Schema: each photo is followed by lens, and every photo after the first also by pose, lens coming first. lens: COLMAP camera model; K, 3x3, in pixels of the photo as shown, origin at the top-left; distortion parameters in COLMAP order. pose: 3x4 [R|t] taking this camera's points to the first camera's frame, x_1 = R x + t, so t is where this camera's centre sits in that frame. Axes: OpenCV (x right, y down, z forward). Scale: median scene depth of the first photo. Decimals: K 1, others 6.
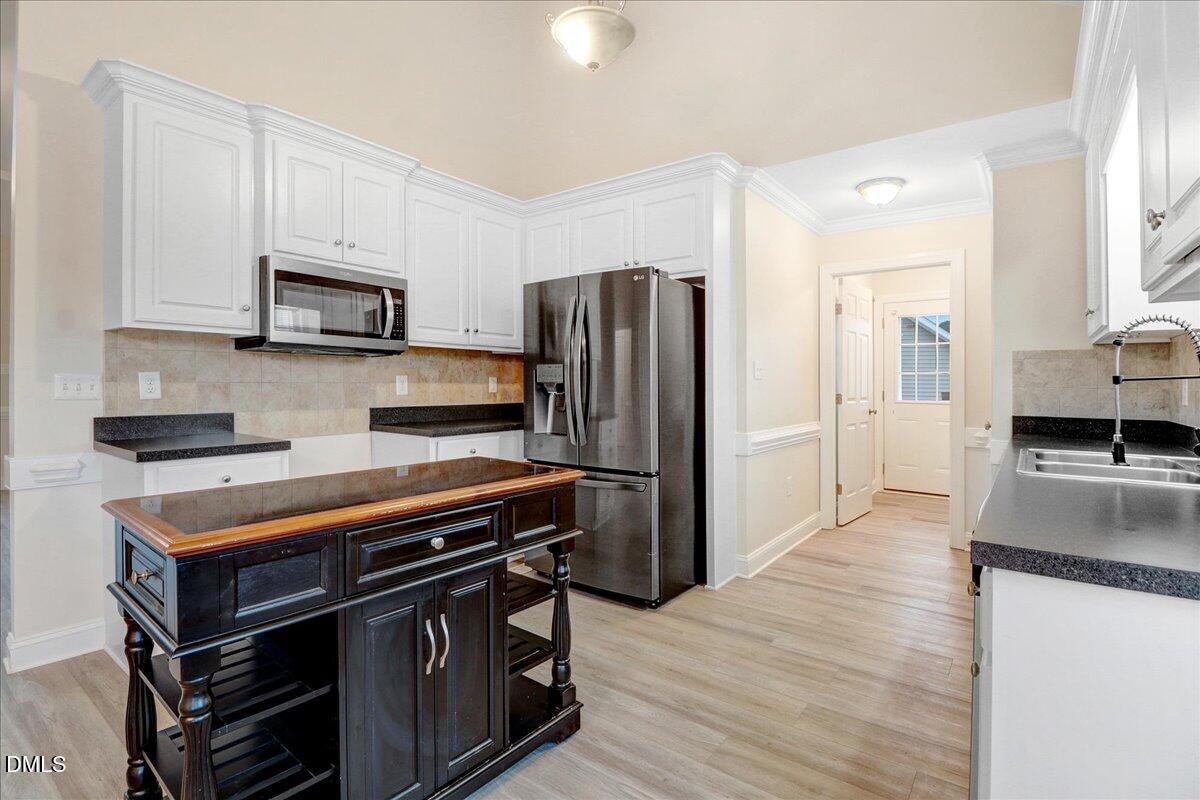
lens RADIAL K [[580.2, 0, 586.2], [0, 580.2, 377.2], [0, 0, 1]] dist [0.003111, -0.010279]
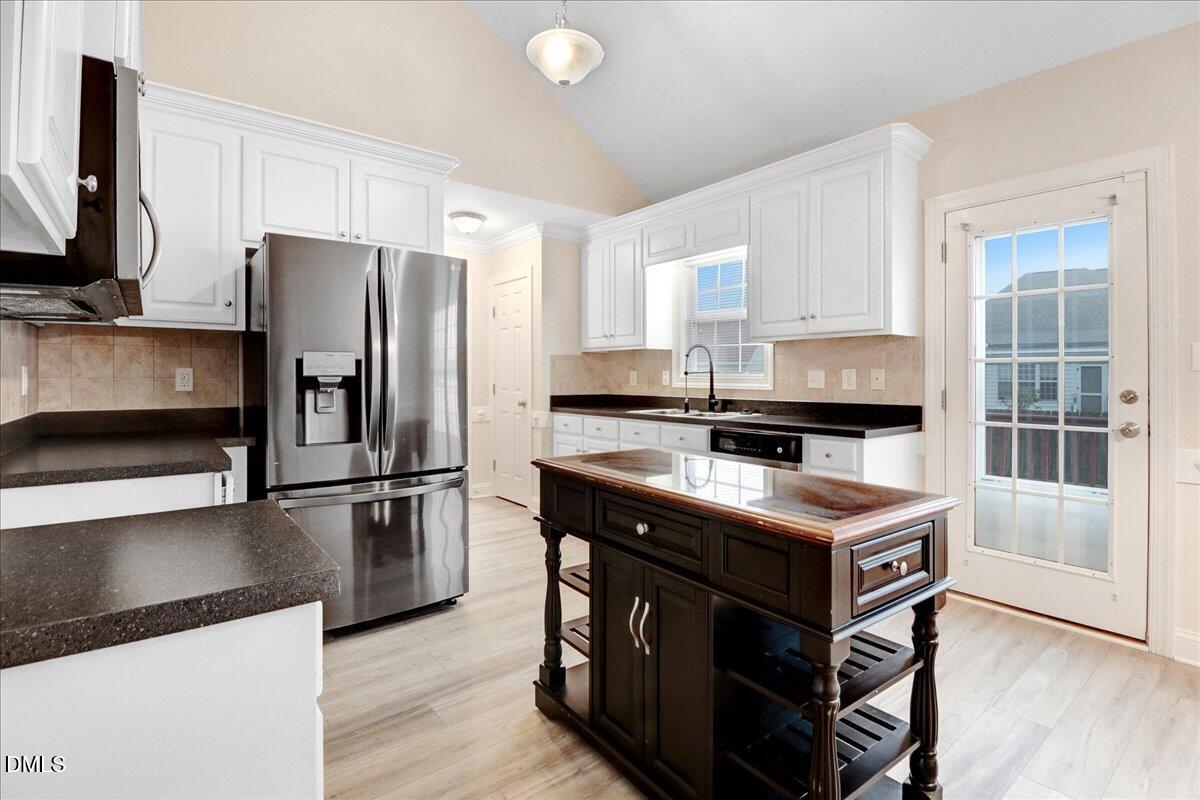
lens RADIAL K [[581.8, 0, 606.7], [0, 581.8, 382.1], [0, 0, 1]] dist [-0.006779, -0.000739]
pose [[0.245557, -0.014390, 0.969275, -0.742502], [-0.007843, 0.999828, 0.016831, 0.001502], [-0.969350, -0.011735, 0.245402, 0.469739]]
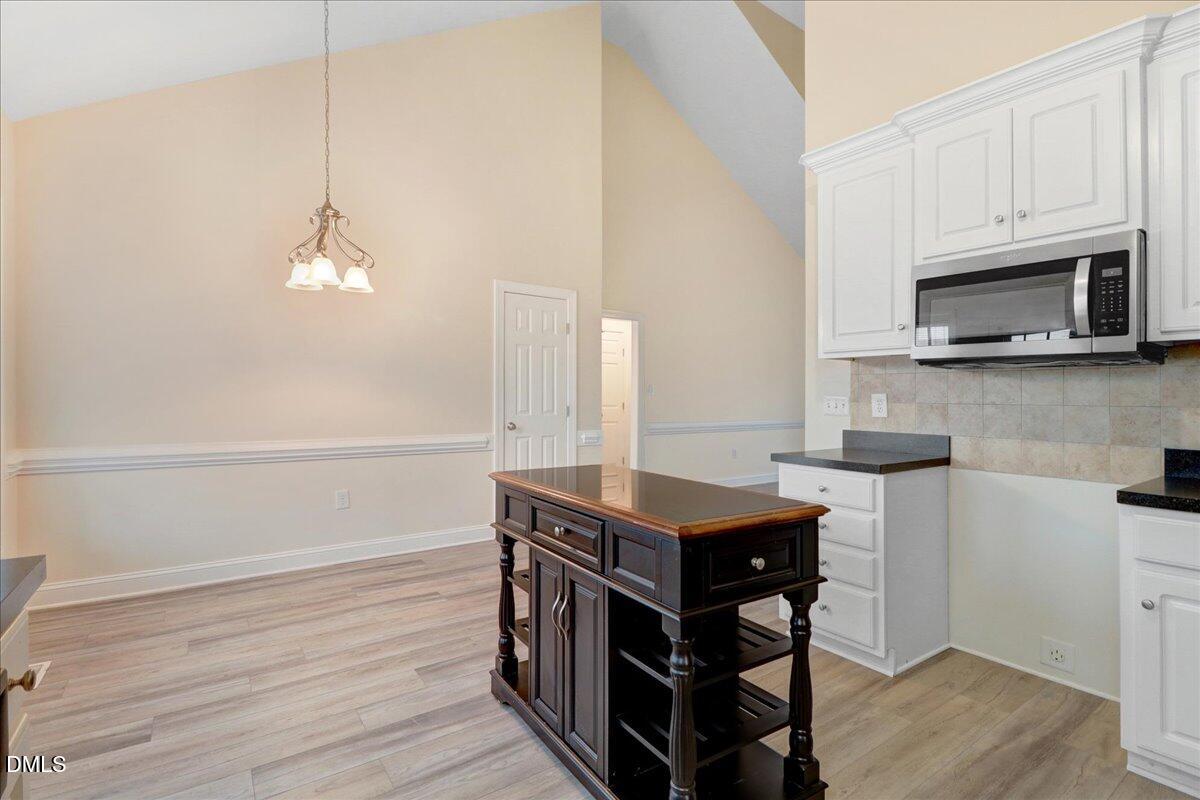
lens RADIAL K [[581.8, 0, 606.7], [0, 581.8, 382.1], [0, 0, 1]] dist [-0.006779, -0.000739]
pose [[-0.302548, -0.033909, -0.952531, 0.416595], [-0.004783, 0.999408, -0.034059, 0.007831], [0.953122, -0.005748, -0.302531, 0.684735]]
